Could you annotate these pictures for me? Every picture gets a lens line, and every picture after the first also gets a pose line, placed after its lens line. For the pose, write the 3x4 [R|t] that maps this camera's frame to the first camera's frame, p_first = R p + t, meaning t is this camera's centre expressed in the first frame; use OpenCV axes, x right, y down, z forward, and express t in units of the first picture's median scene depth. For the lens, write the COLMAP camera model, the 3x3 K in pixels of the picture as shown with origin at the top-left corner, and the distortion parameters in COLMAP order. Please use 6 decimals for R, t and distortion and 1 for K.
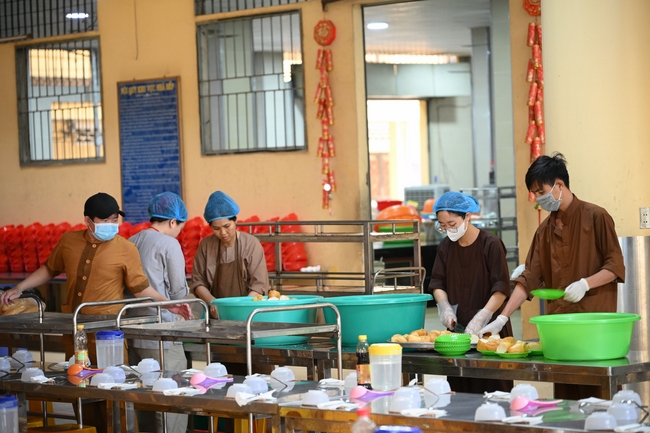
lens RADIAL K [[2157.5, 0, 325.0], [0, 2157.5, 216.5], [0, 0, 1]] dist [-0.048453, 1.798987]
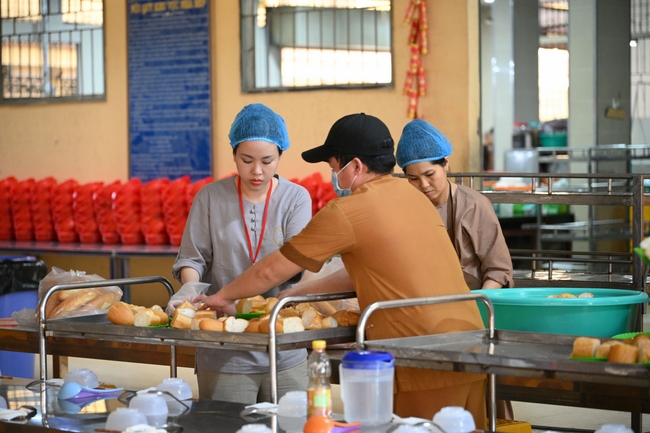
lens RADIAL K [[2157.5, 0, 325.0], [0, 2157.5, 216.5], [0, 0, 1]] dist [-0.048453, 1.798987]
pose [[0.998089, 0.021392, 0.057973, -0.069699], [-0.022060, 0.999697, 0.010907, 0.006551], [-0.057722, -0.012165, 0.998259, 0.225925]]
